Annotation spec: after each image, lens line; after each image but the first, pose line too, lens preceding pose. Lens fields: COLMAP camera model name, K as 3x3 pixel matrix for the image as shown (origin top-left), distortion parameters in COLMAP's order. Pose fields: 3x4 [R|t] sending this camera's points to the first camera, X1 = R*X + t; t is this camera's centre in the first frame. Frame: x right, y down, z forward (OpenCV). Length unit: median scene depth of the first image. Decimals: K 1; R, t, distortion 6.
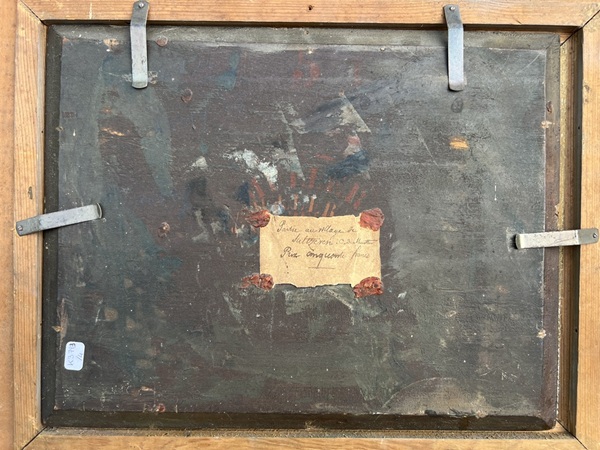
lens RADIAL K [[455.7, 0, 304.2], [0, 455.7, 222.7], [0, 0, 1]] dist [0.009232, -0.000185]
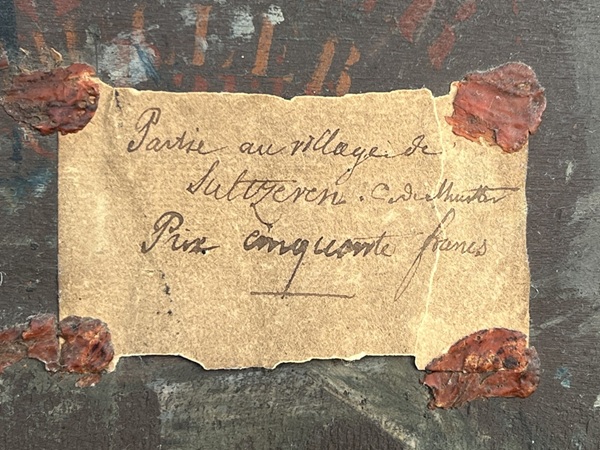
lens RADIAL K [[1345.8, 0, 300.8], [0, 1345.8, 224.8], [0, 0, 1]] dist [0.145541, 0.000000]
pose [[0.999236, 0.004631, 0.038796, 0.008003], [-0.007106, 0.997932, 0.063885, 0.011461], [-0.038419, -0.064111, 0.997203, 0.243602]]
